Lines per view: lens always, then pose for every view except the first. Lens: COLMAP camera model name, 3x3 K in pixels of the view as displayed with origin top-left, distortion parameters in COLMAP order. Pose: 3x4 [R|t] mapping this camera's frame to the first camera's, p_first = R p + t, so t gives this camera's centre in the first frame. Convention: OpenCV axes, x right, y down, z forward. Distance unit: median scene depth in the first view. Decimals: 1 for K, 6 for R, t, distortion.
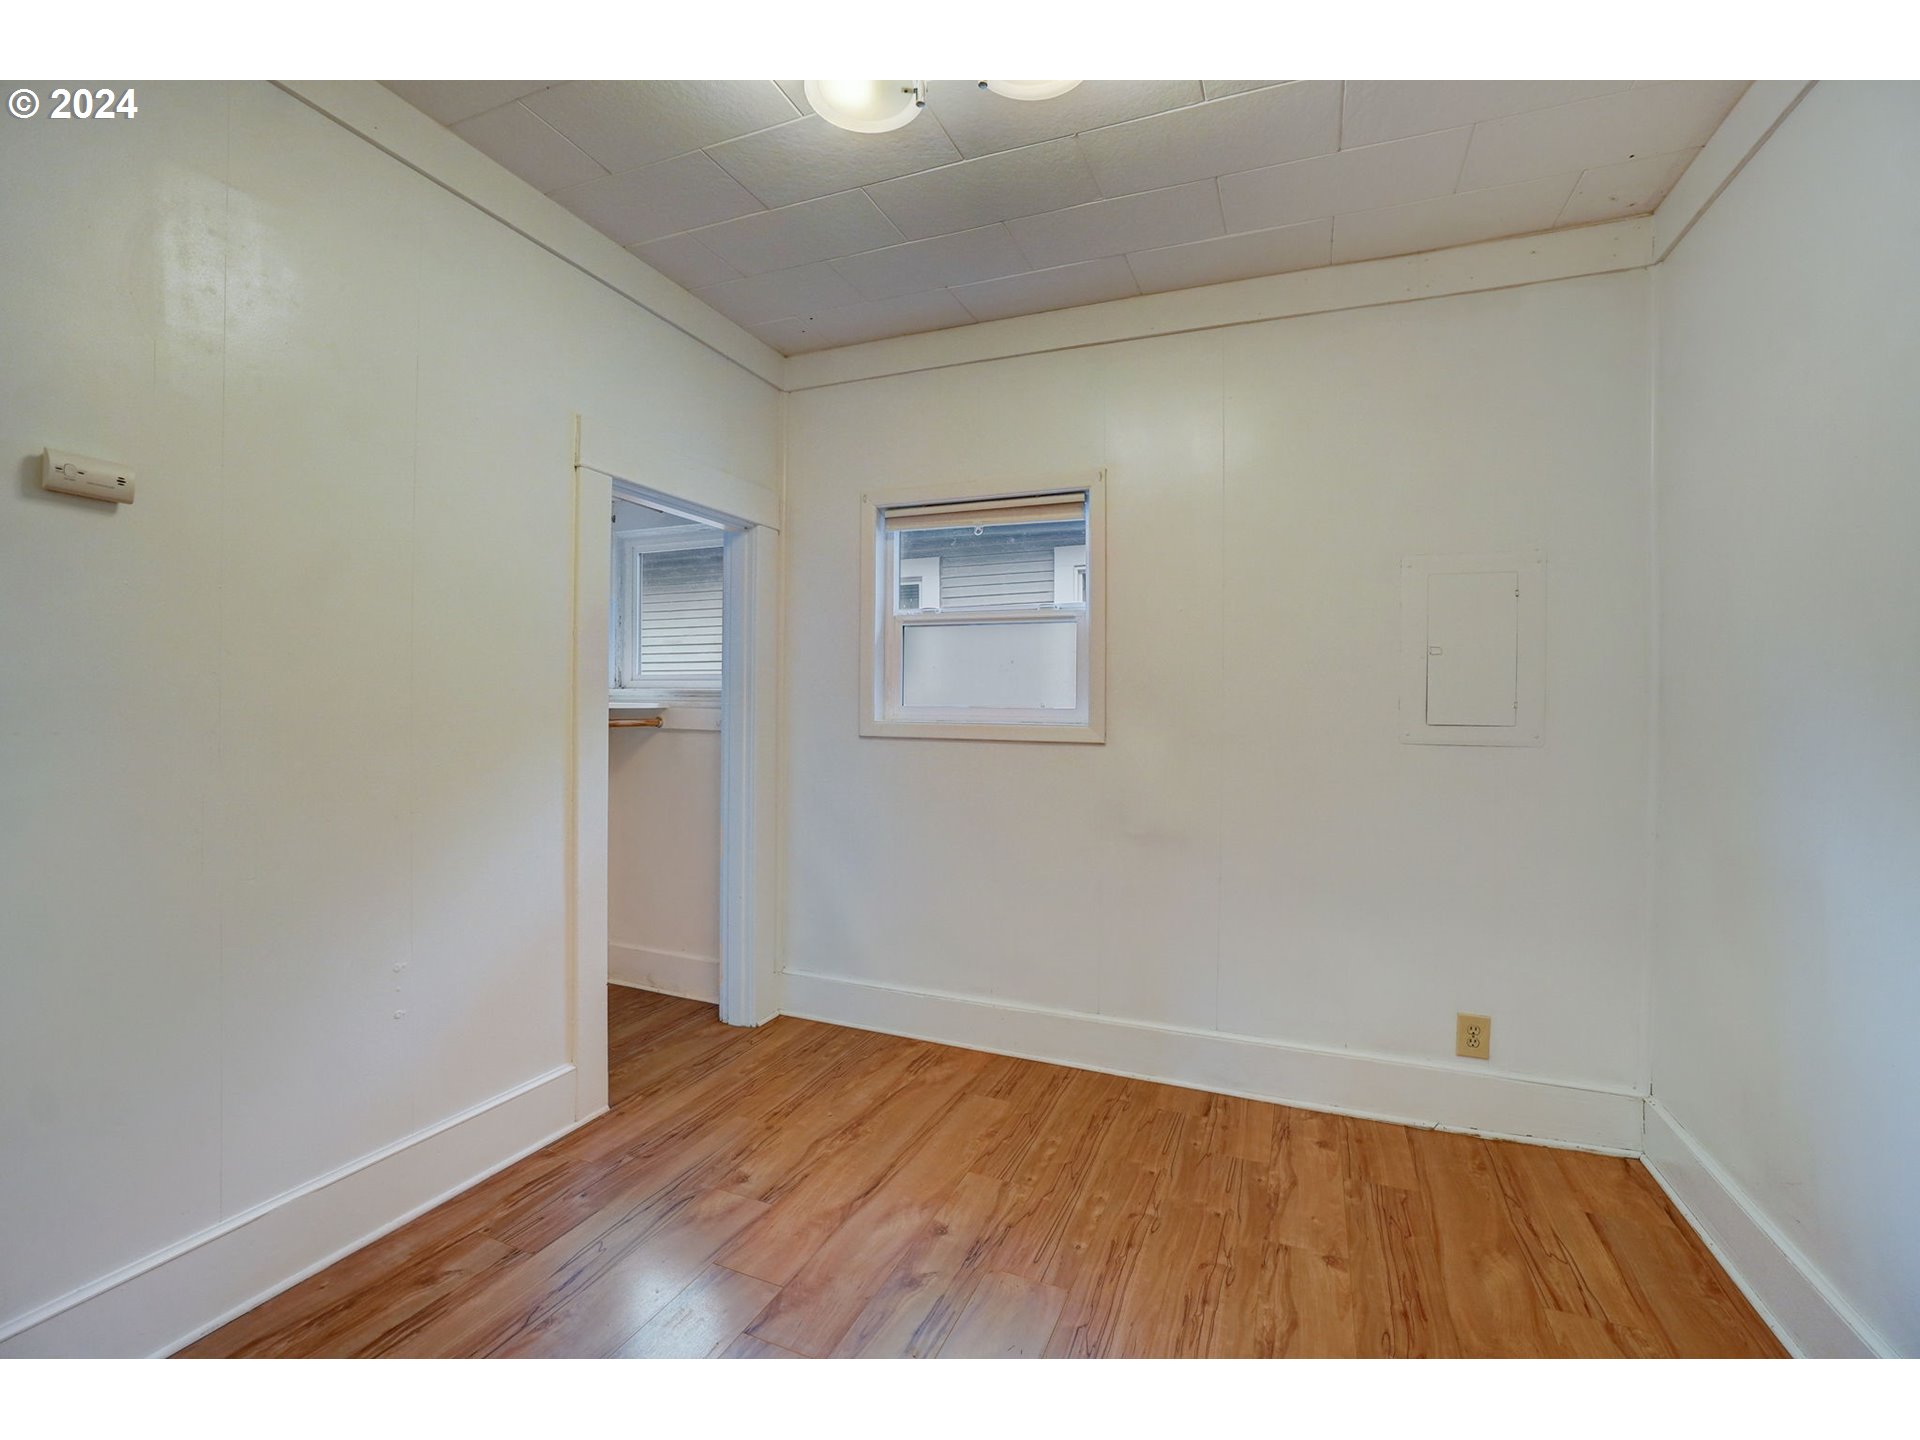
lens RADIAL K [[842.1, 0, 950.6], [0, 842.1, 710.9], [0, 0, 1]] dist [-0.064907, 0.023823]
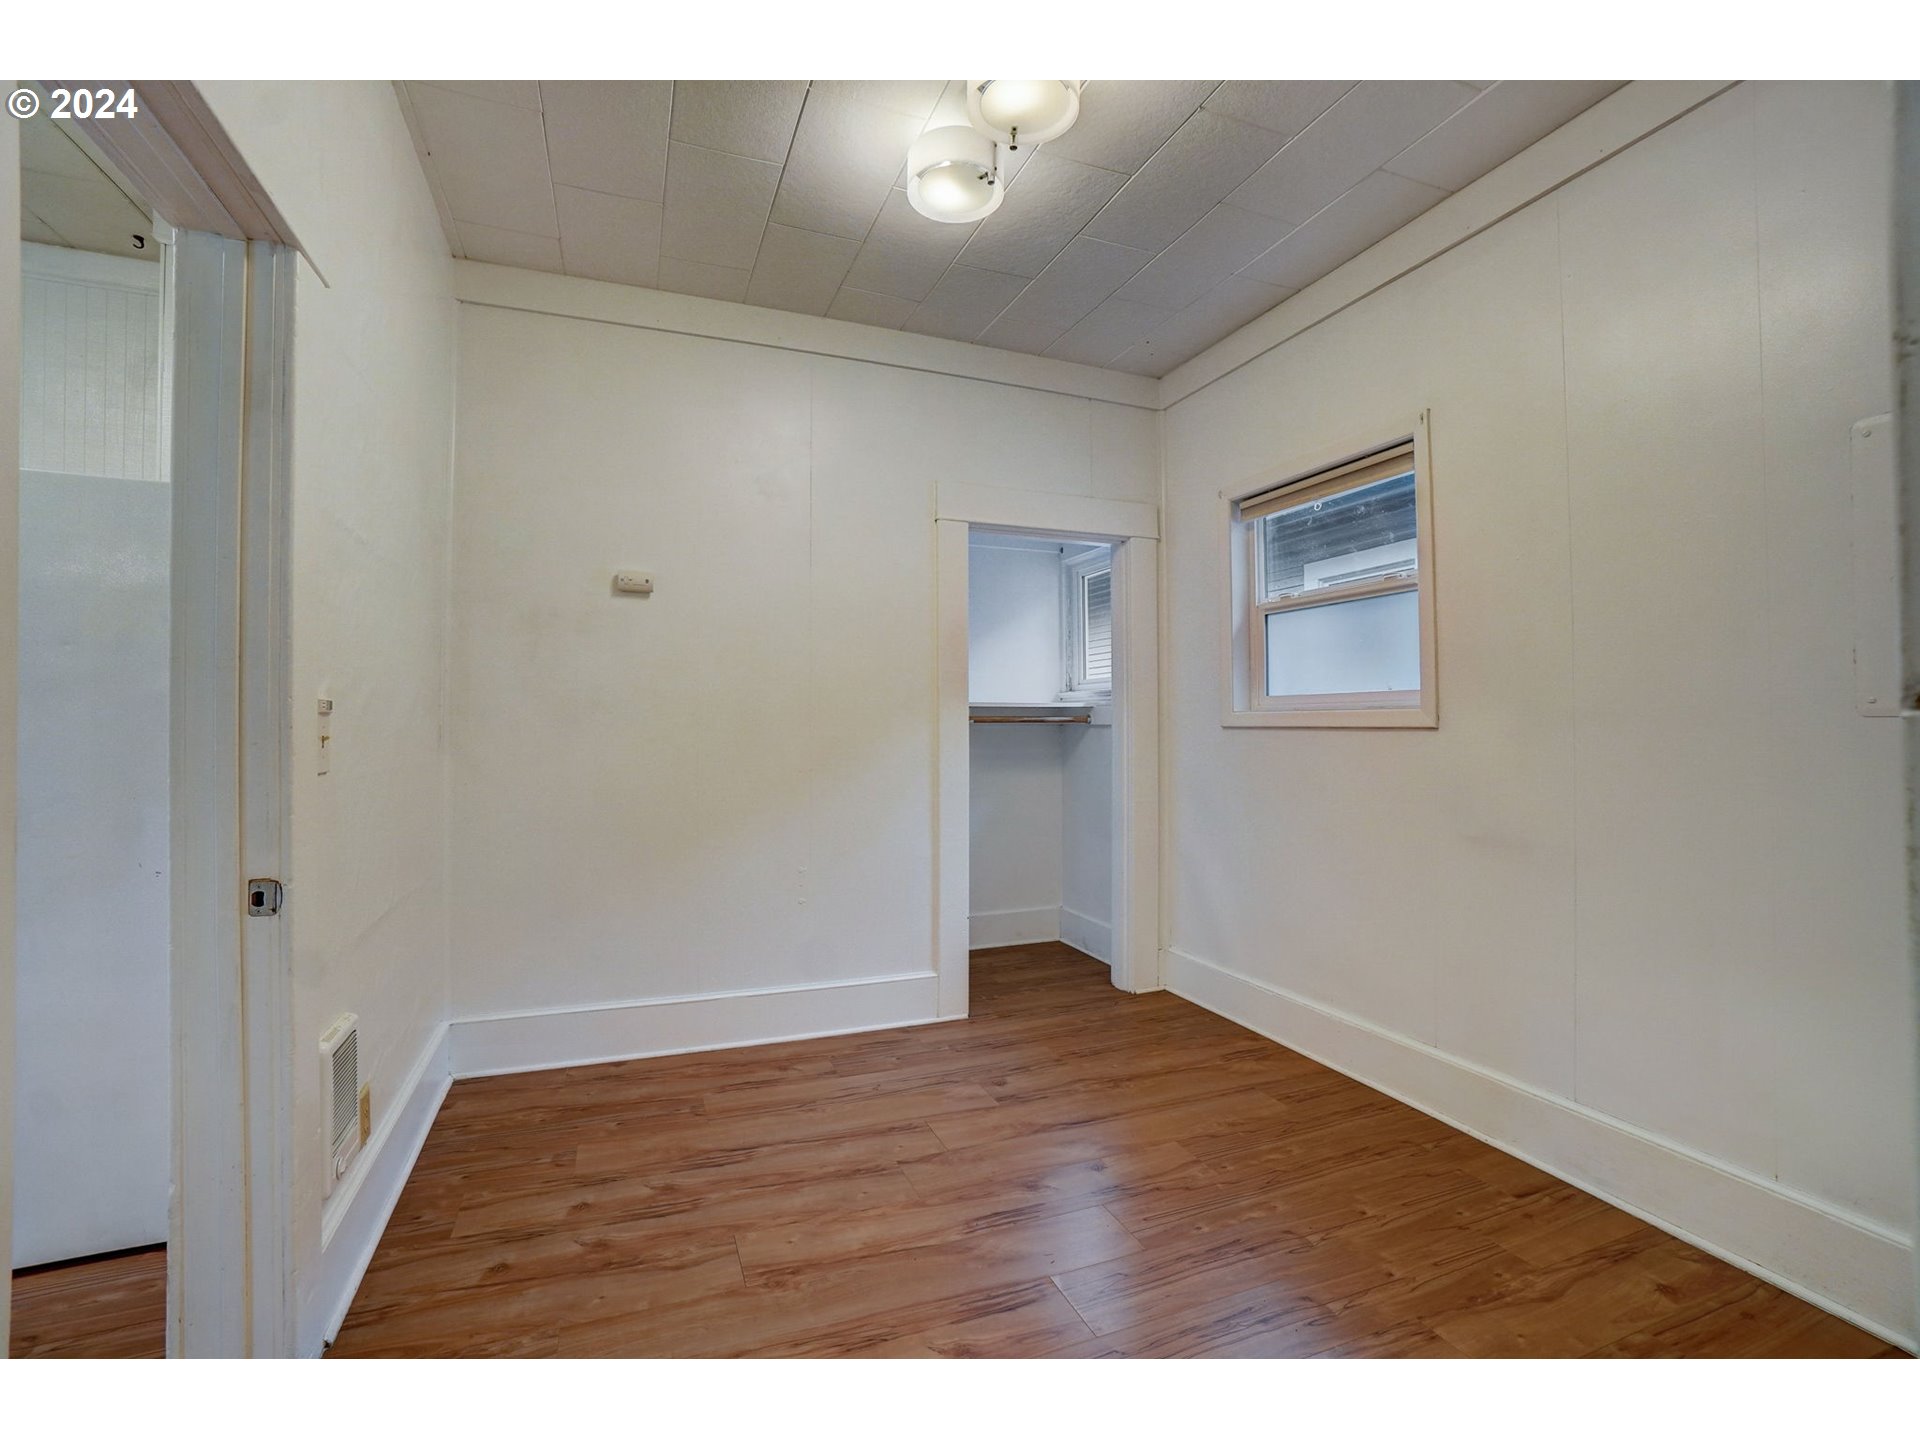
lens RADIAL K [[842.1, 0, 950.6], [0, 842.1, 710.9], [0, 0, 1]] dist [-0.064907, 0.023823]
pose [[0.698763, -0.026689, -0.714855, 0.502824], [0.013031, 0.999613, -0.024583, 0.040497], [0.715234, 0.007862, 0.698841, 0.072906]]
